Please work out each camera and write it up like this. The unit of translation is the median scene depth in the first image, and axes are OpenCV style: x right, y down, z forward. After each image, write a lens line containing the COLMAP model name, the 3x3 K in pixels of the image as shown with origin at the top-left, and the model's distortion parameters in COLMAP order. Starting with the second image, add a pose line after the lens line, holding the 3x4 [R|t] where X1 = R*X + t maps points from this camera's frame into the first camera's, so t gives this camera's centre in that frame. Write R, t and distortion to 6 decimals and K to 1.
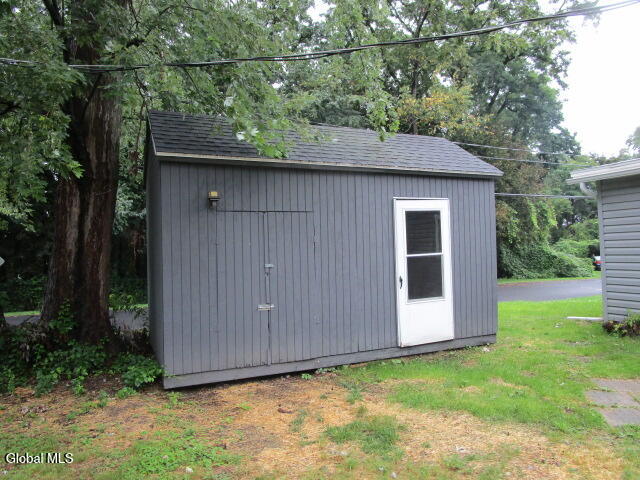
lens RADIAL K [[446.2, 0, 320.0], [0, 446.2, 240.0], [0, 0, 1]] dist [-0.036491, 0.003008]
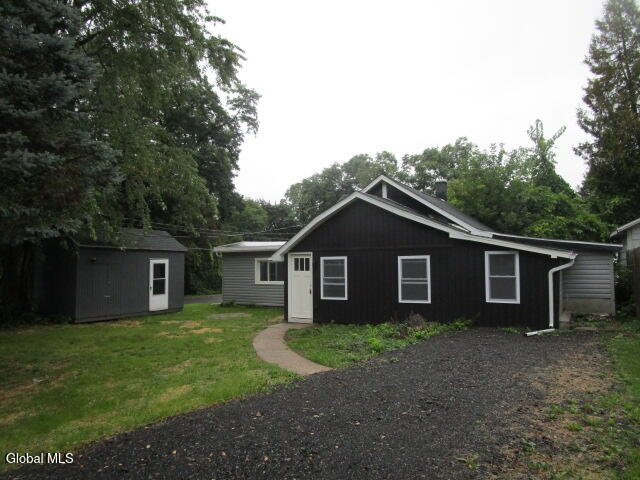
lens RADIAL K [[446.2, 0, 320.0], [0, 446.2, 240.0], [0, 0, 1]] dist [-0.036491, 0.003008]
pose [[0.784458, 0.060449, 0.617229, -0.725831], [-0.030168, 0.997780, -0.059378, -0.077716], [-0.619448, 0.027960, 0.784540, -1.869127]]
